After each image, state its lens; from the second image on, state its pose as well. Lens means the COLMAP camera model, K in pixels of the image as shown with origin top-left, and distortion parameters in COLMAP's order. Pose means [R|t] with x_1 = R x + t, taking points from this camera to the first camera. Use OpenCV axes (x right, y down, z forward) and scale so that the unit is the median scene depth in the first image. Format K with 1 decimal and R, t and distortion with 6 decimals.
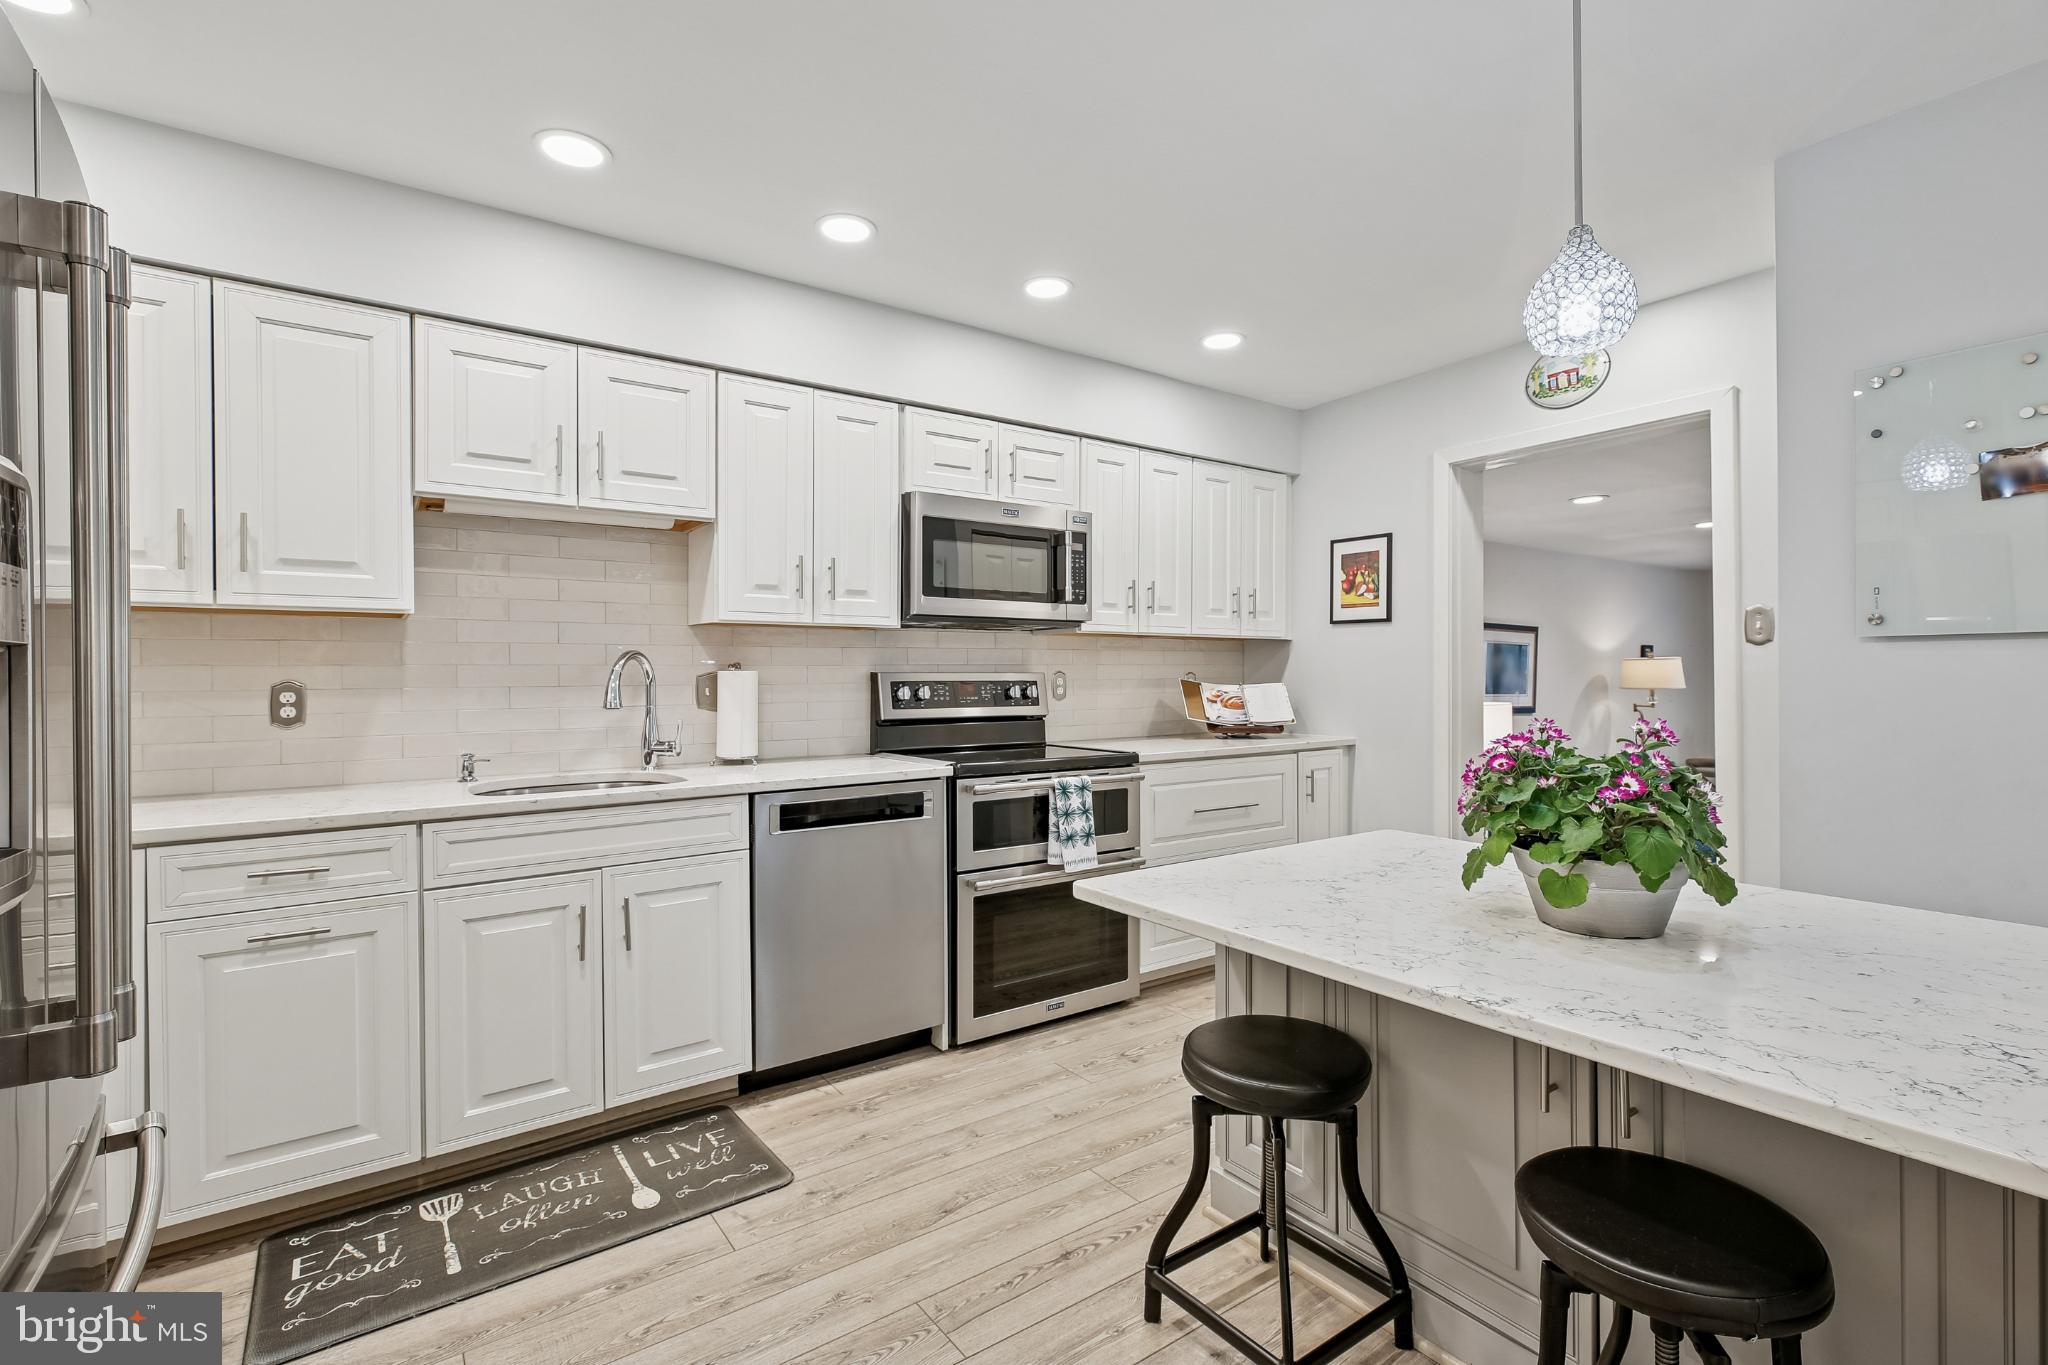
lens RADIAL K [[928.8, 0, 1025.8], [0, 928.8, 679.1], [0, 0, 1]] dist [0.005180, -0.001074]
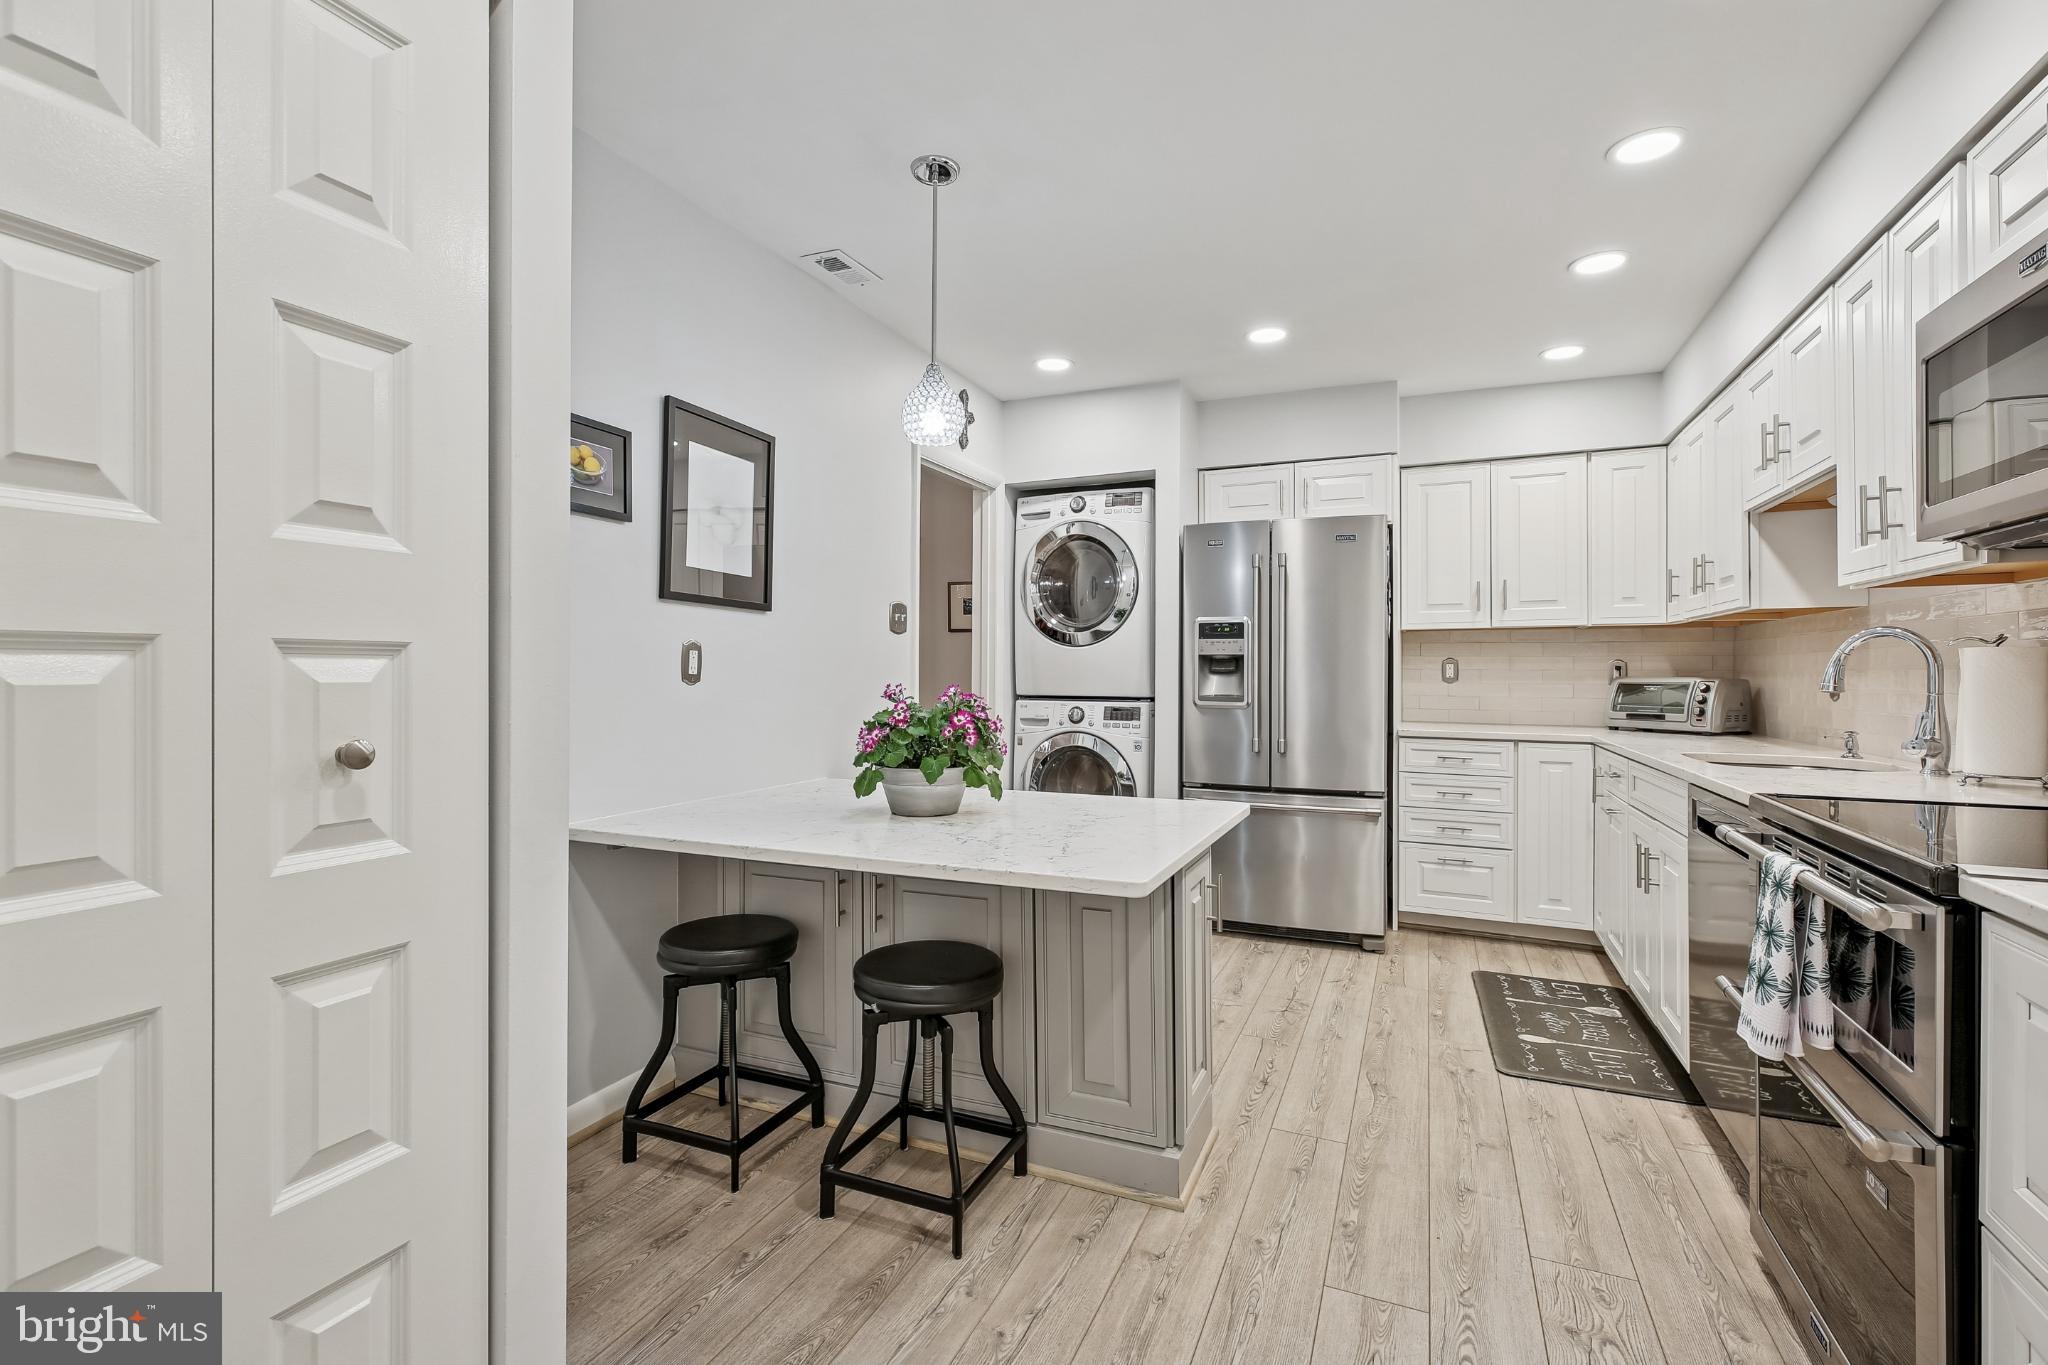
lens RADIAL K [[936.8, 0, 1028.2], [0, 936.8, 666.9], [0, 0, 1]] dist [0.006878, 0.000057]
pose [[-0.853292, -0.002885, -0.521426, 1.009873], [-0.001978, 0.999995, -0.002297, 0.016889], [0.521430, -0.000929, -0.853294, 1.907612]]
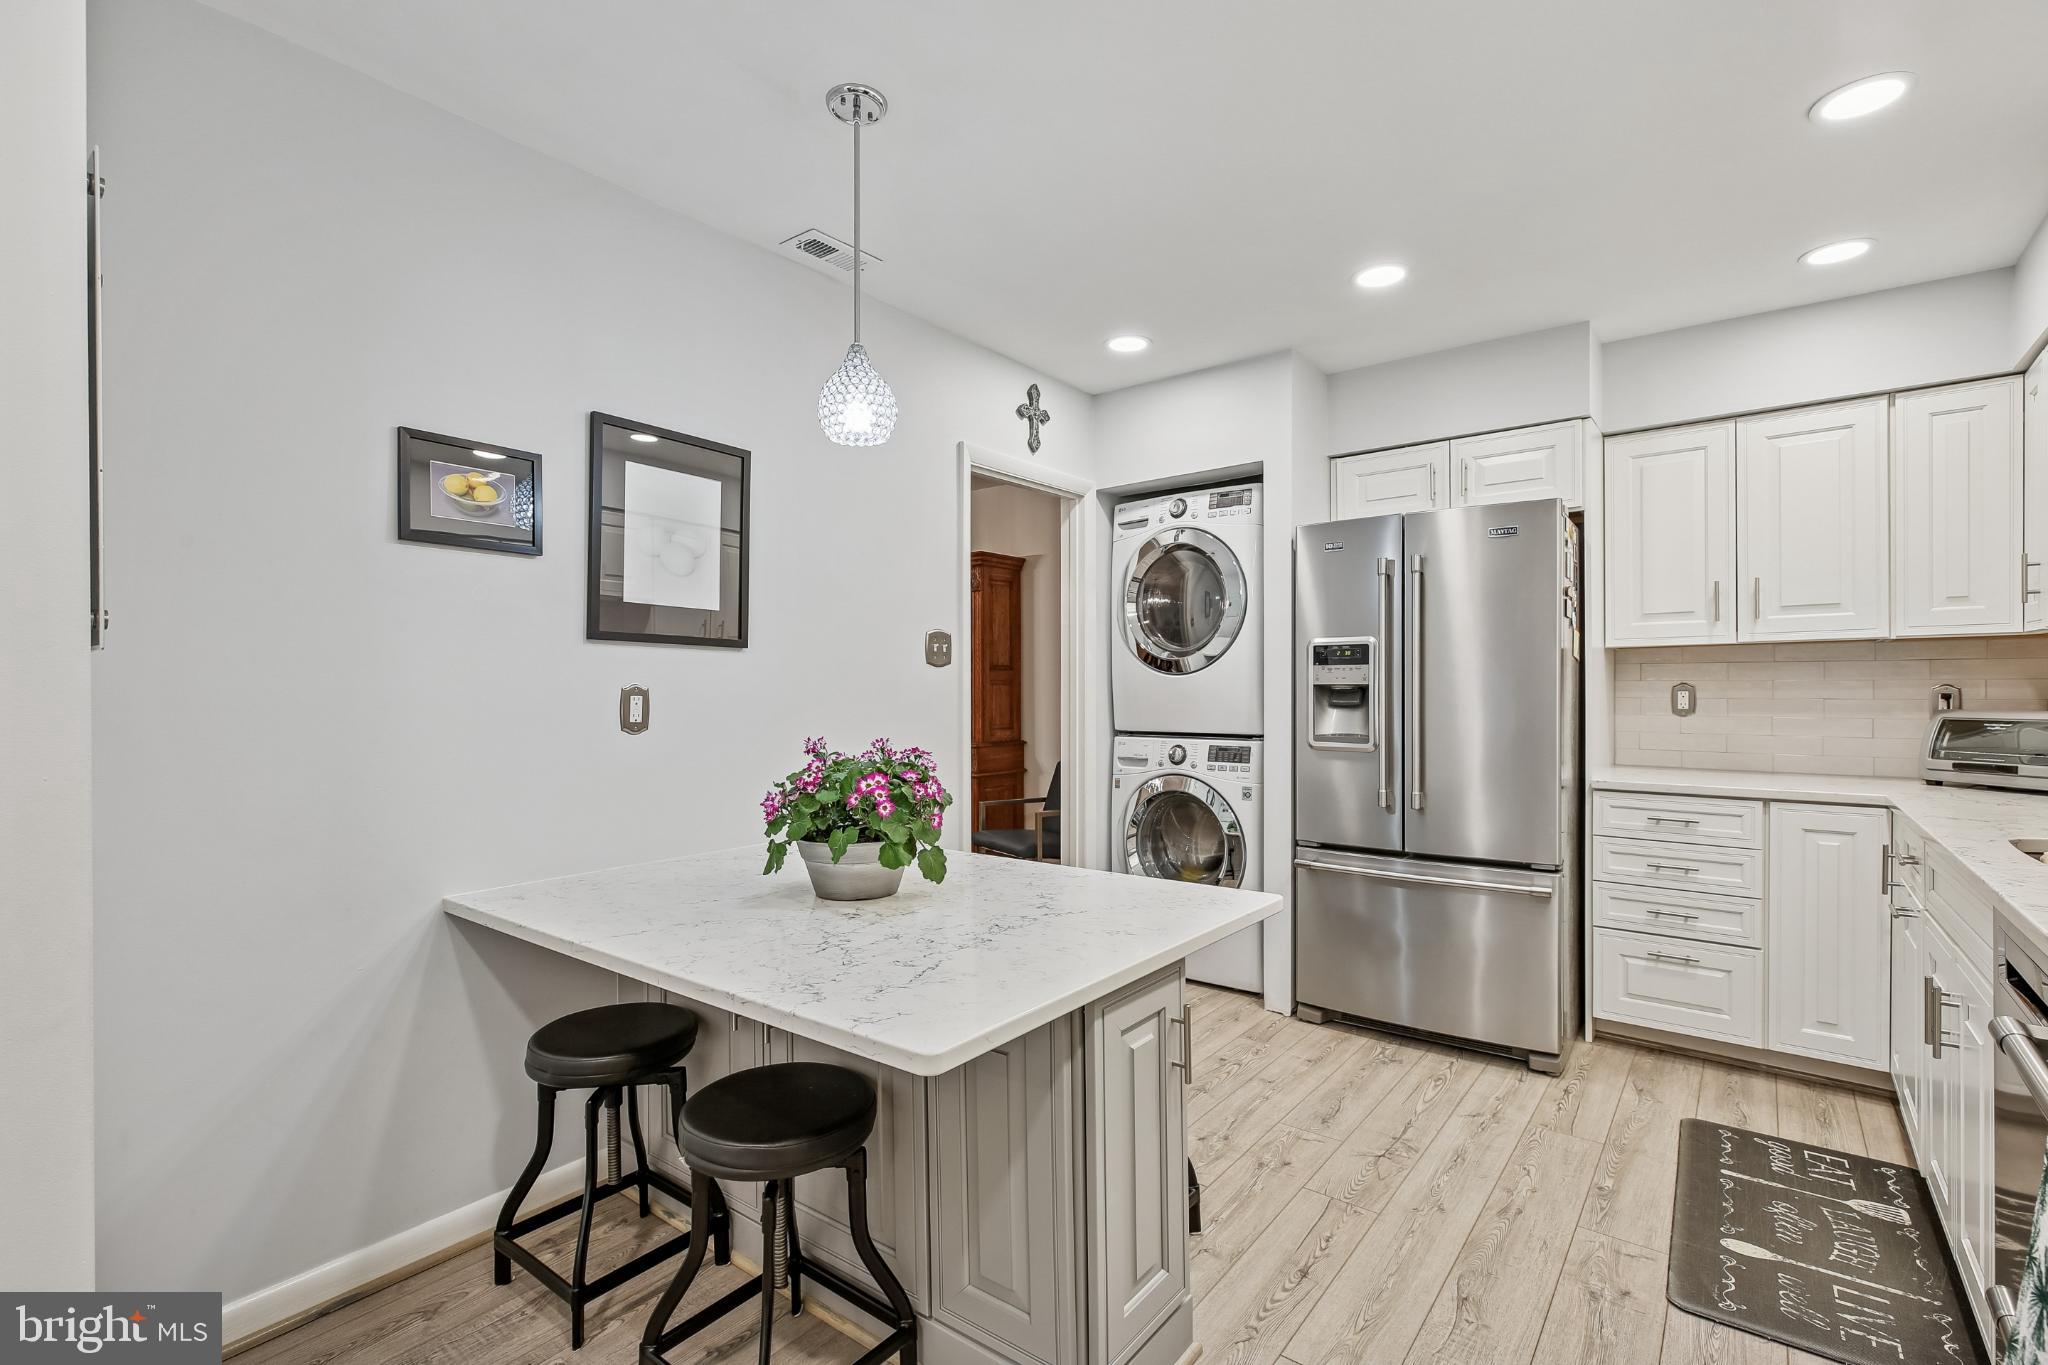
lens RADIAL K [[944.0, 0, 1026.4], [0, 944.0, 692.5], [0, 0, 1]] dist [0.007081, -0.002068]
pose [[-0.957206, 0.009356, -0.289258, 0.595993], [0.007598, 0.999945, 0.007202, -0.017275], [0.289309, 0.004696, -0.957224, 1.814376]]
